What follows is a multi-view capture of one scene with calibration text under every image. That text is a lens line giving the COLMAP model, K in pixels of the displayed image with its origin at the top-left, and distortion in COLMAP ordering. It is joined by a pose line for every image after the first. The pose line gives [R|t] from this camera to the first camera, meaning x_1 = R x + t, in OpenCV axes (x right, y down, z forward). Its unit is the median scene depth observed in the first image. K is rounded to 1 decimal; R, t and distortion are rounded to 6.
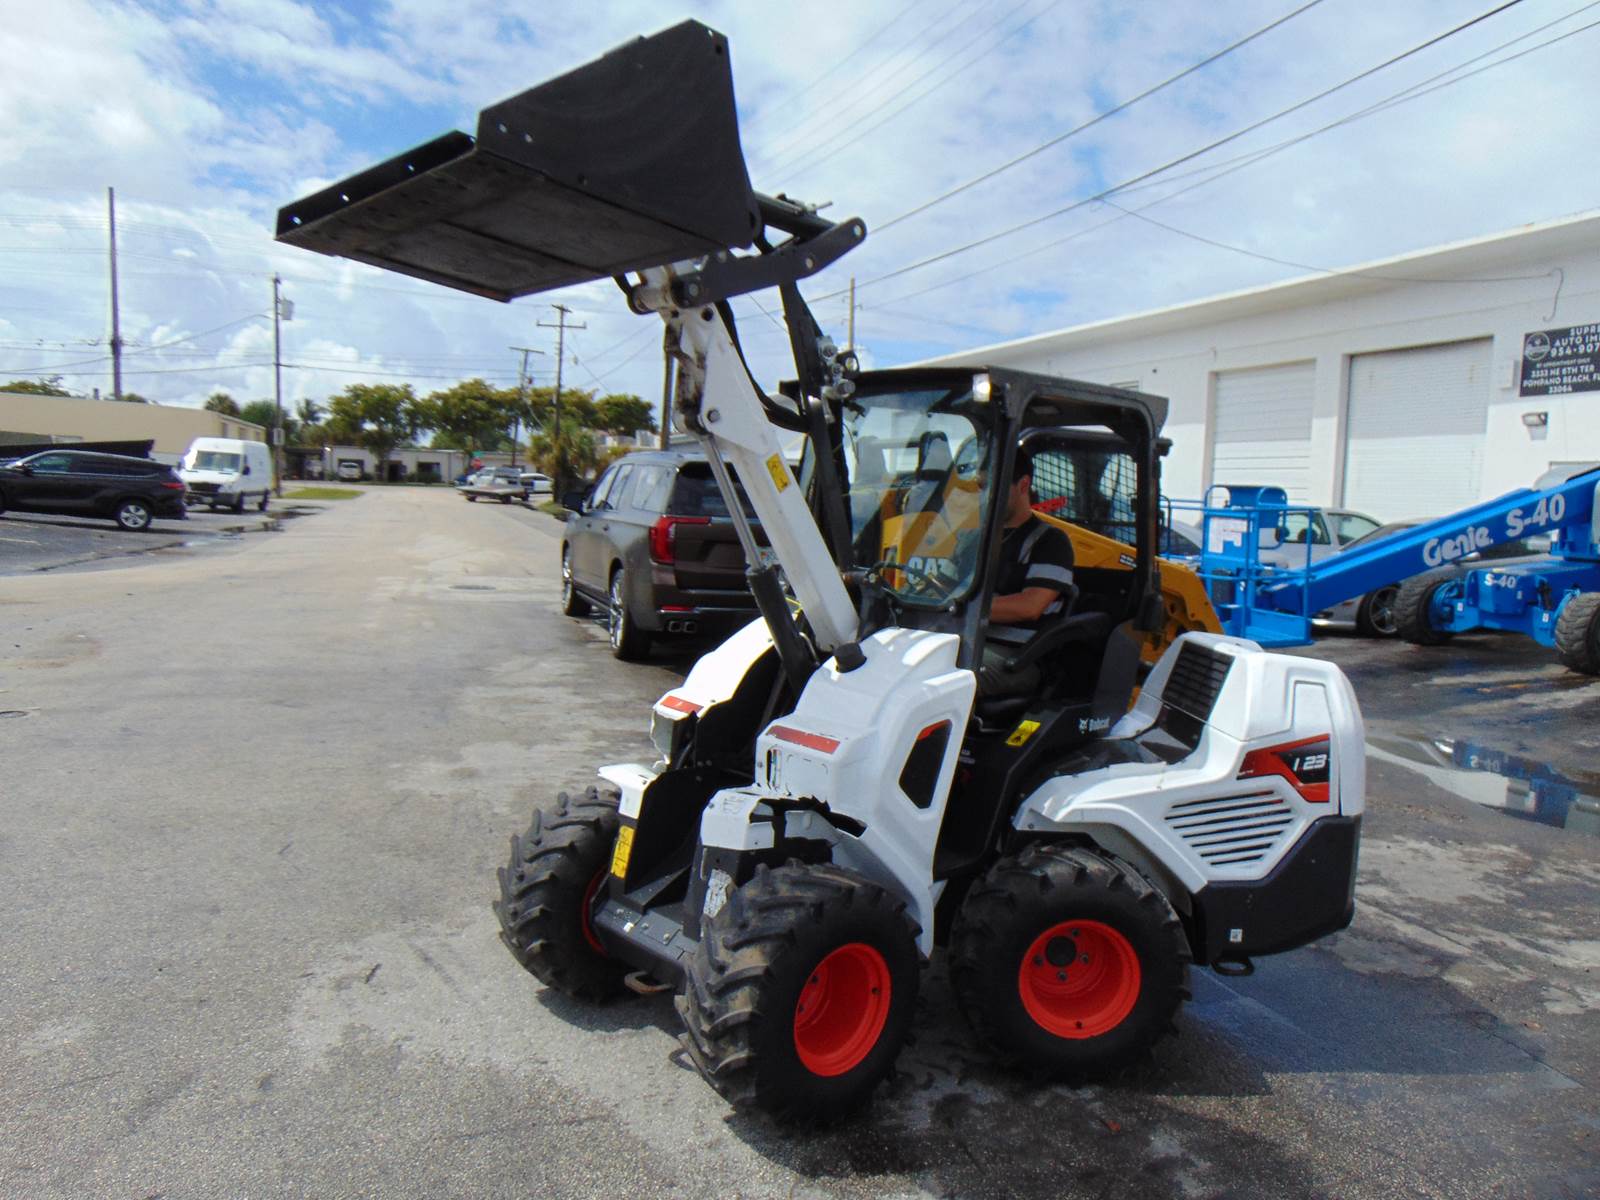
lens RADIAL K [[1185.7, 0, 802.1], [0, 1185.7, 601.1], [0, 0, 1]] dist [-0.003221, 0.029720]
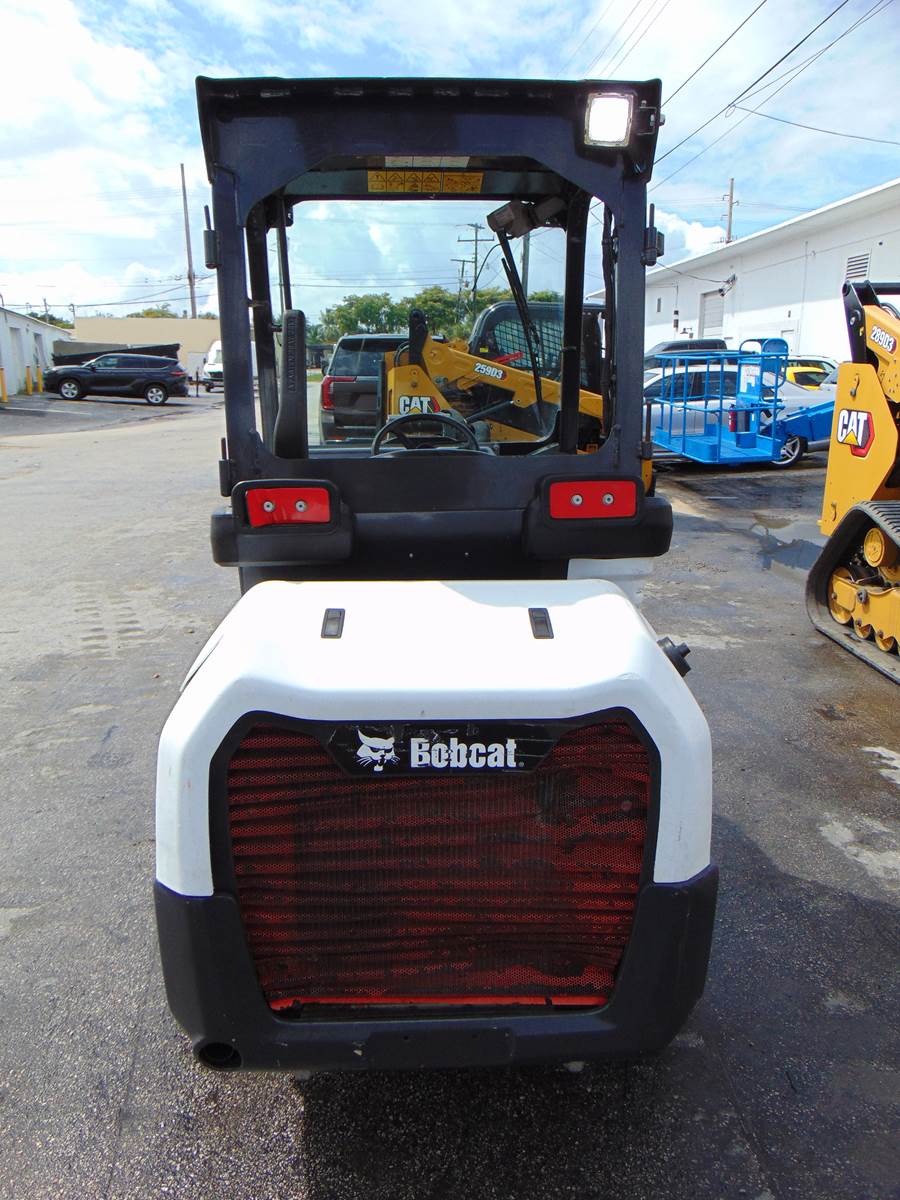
lens RADIAL K [[889.3, 0, 442.5], [0, 889.3, 608.5], [0, 0, 1]] dist [-0.003221, 0.029720]
pose [[0.960362, 0.036870, -0.276308, 0.942961], [0.010809, 0.985543, 0.169079, 0.075583], [0.278548, -0.165364, 0.946079, -0.212651]]
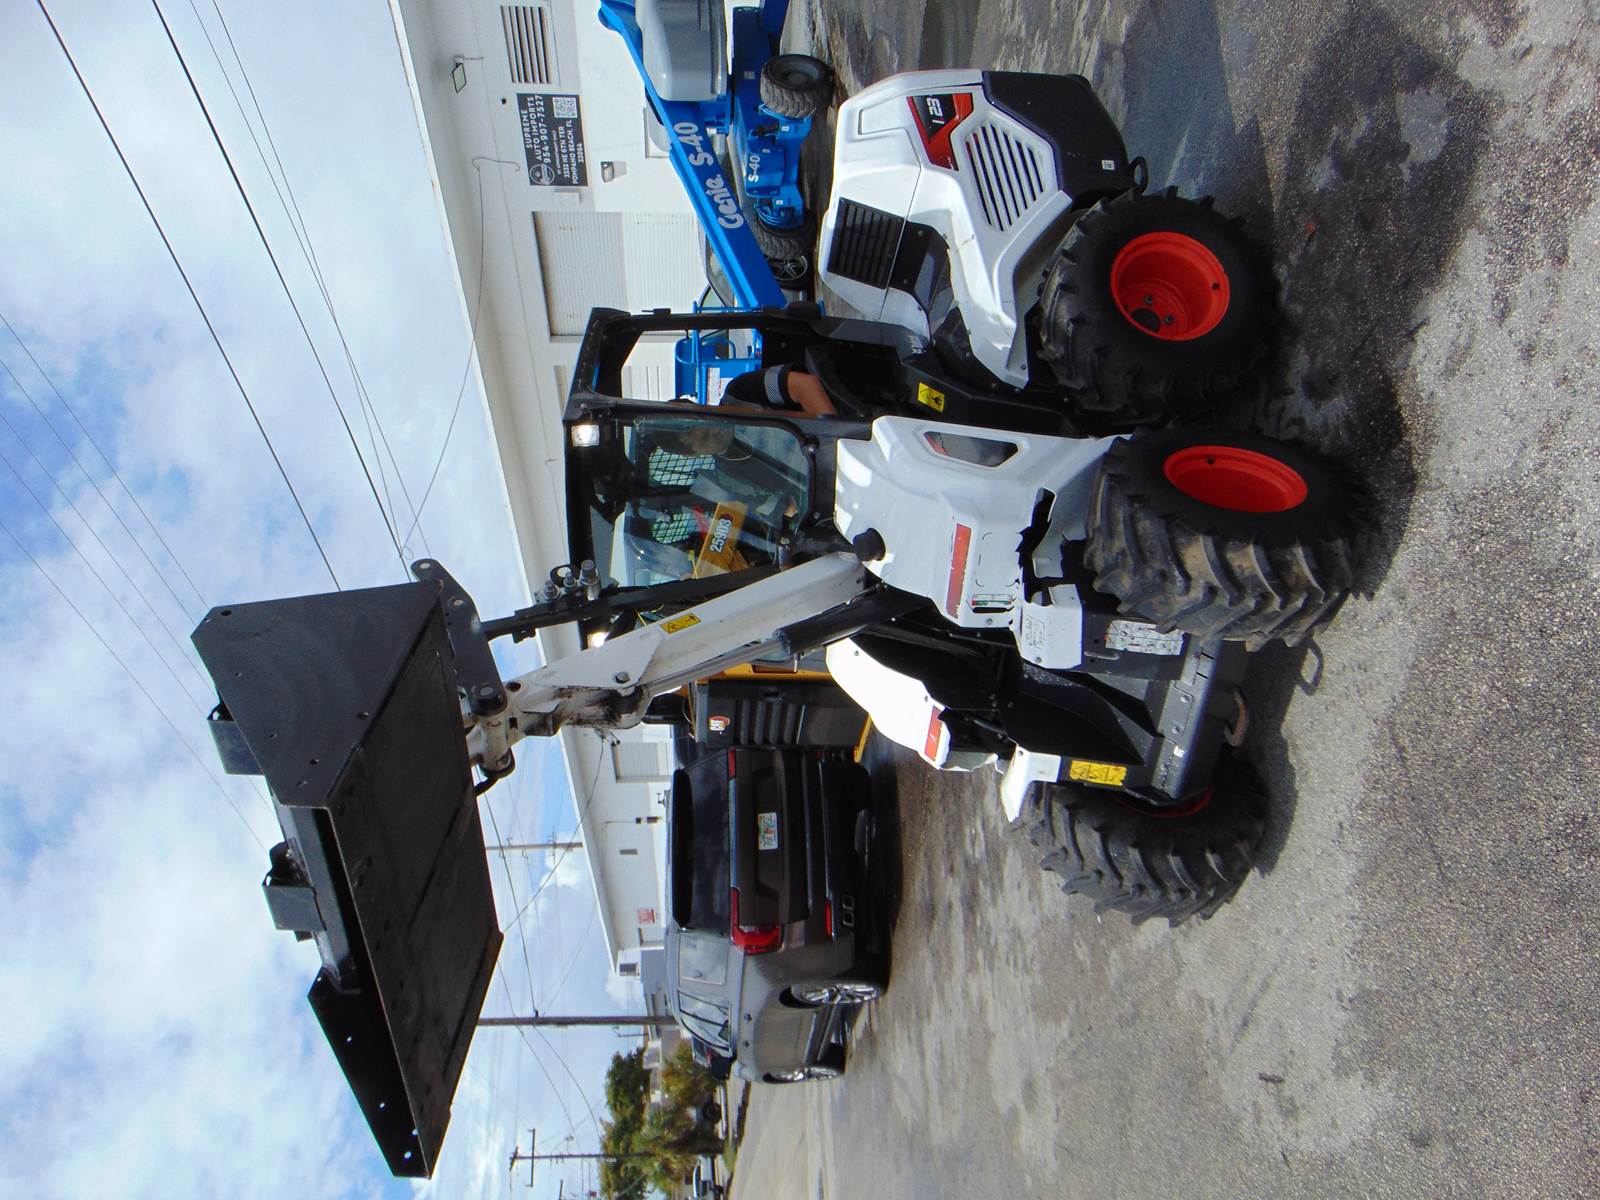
lens RADIAL K [[1183.8, 0, 806.9], [0, 1183.8, 607.0], [0, 0, 1]] dist [0.006658, 0.018423]
pose [[-0.063376, -0.971313, 0.229206, -0.214839], [0.997979, -0.062752, 0.010019, -0.014727], [0.004652, 0.229377, 0.973326, 0.071217]]
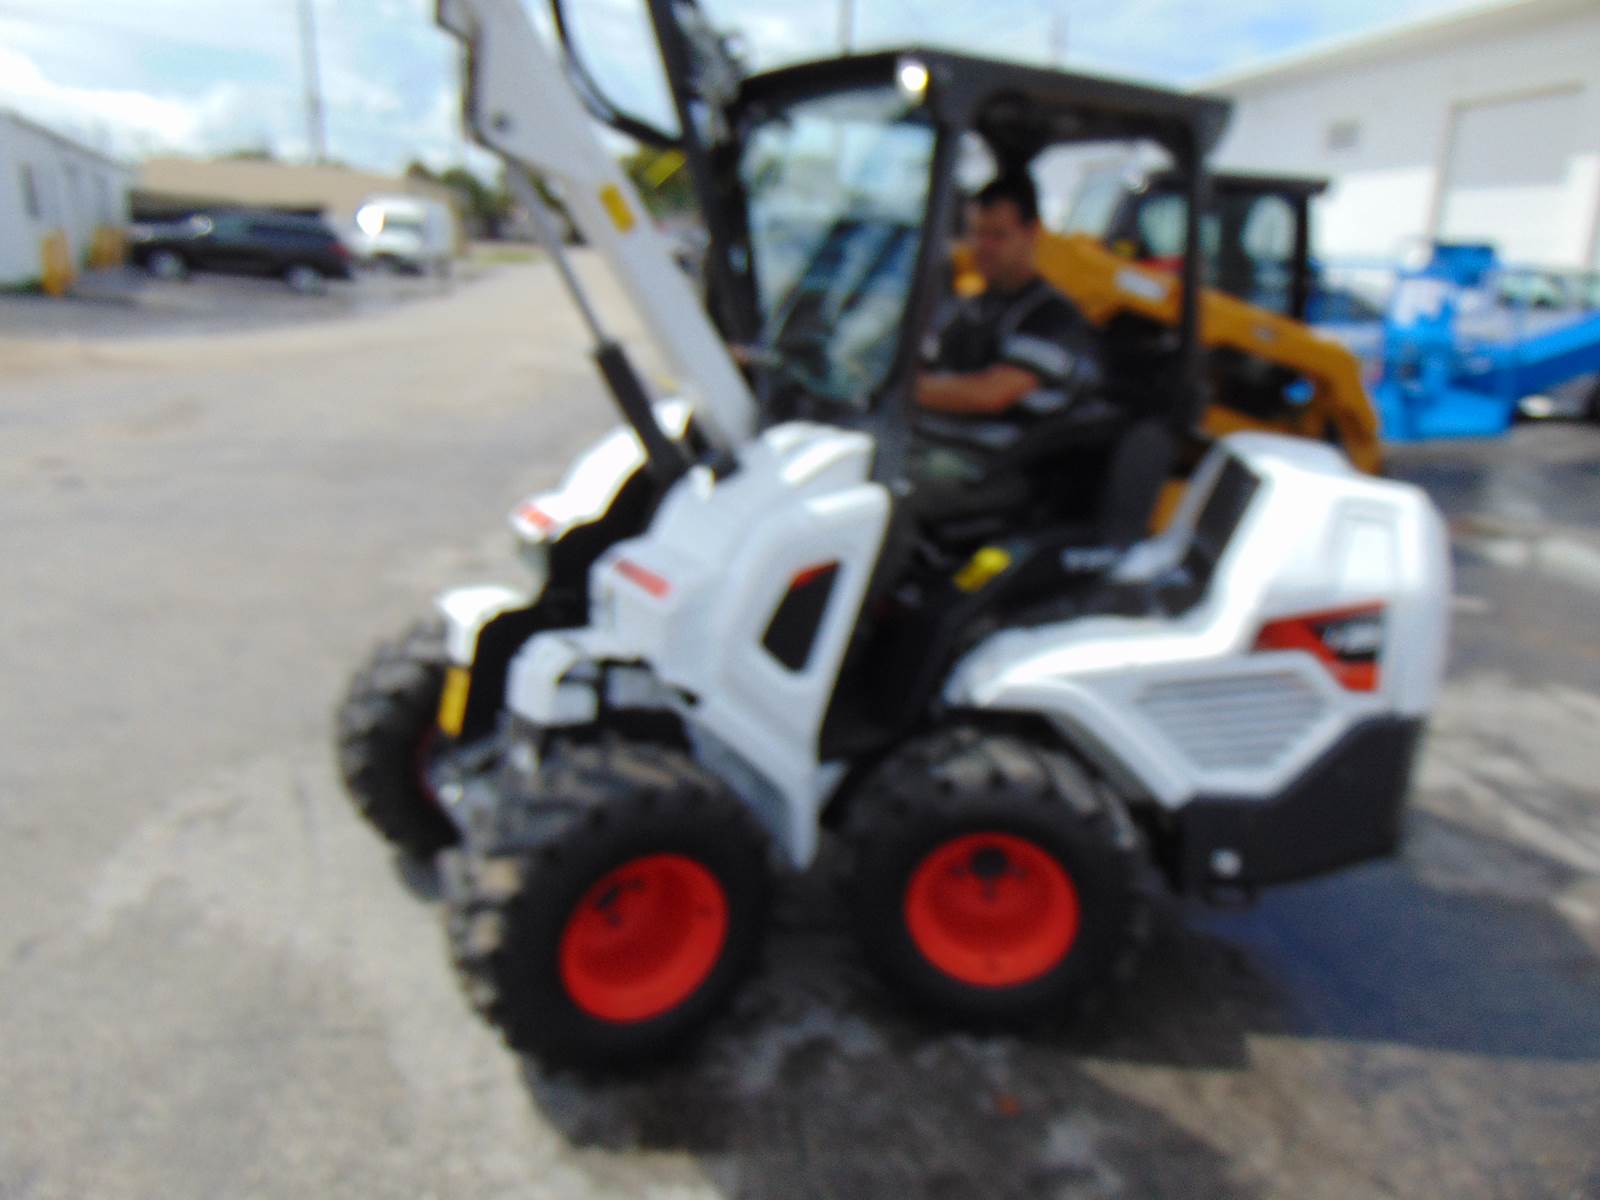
lens RADIAL K [[1185.7, 0, 801.0], [0, 1185.7, 593.0], [0, 0, 1]] dist [-0.003221, 0.029720]
pose [[0.987731, 0.040711, -0.150768, 0.194137], [-0.012181, 0.982567, 0.185510, -0.013187], [0.155692, -0.181397, 0.971007, 0.256914]]
